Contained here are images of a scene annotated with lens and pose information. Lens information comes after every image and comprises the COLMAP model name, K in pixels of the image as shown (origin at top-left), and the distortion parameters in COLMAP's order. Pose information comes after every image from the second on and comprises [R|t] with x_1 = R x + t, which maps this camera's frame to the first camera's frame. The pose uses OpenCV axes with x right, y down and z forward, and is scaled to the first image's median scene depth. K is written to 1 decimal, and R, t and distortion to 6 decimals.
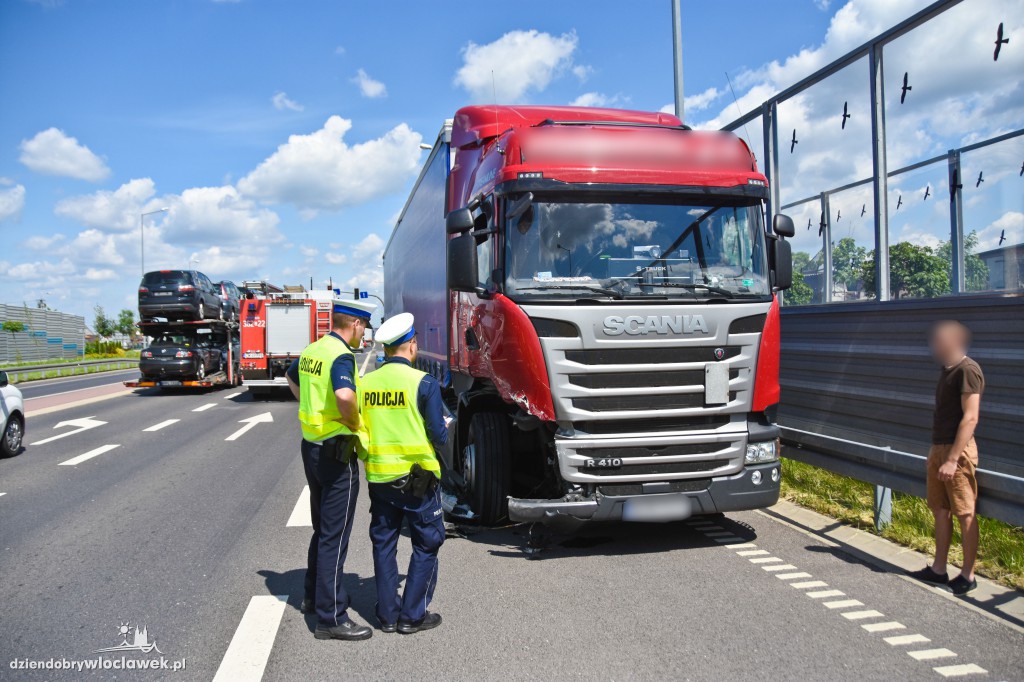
lens RADIAL K [[793.4, 0, 513.8], [0, 793.4, 351.0], [0, 0, 1]] dist [-0.169965, 0.119662]
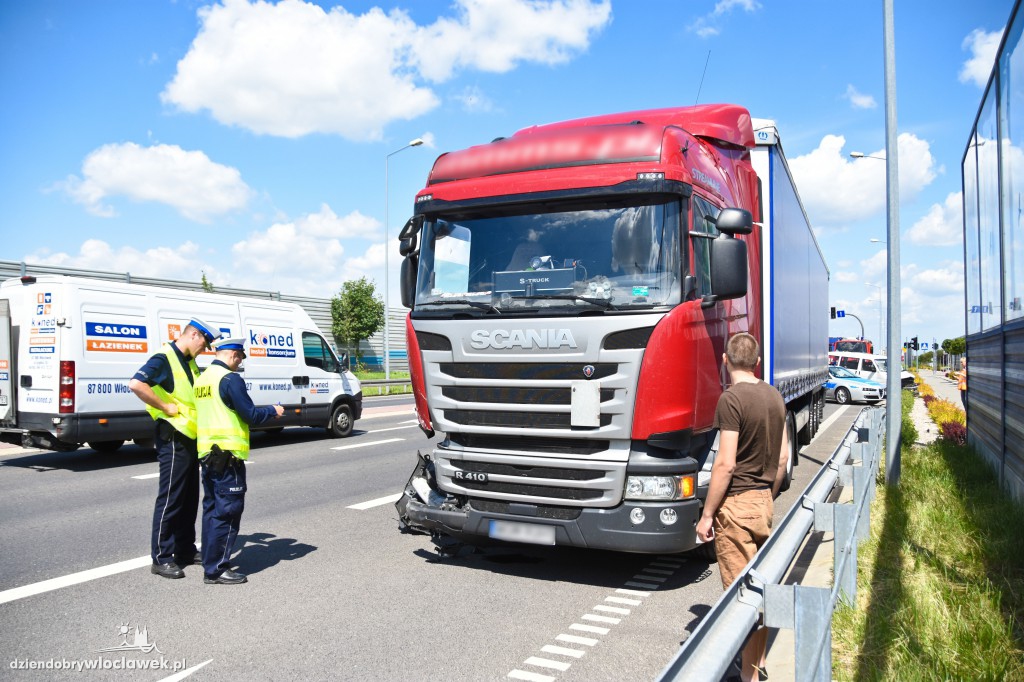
lens RADIAL K [[793.4, 0, 513.8], [0, 793.4, 351.0], [0, 0, 1]] dist [-0.169965, 0.119662]
pose [[0.806187, 0.015887, -0.591447, 0.735644], [-0.030658, 0.999418, -0.014943, -0.003949], [0.590865, 0.030180, 0.806205, 0.214719]]
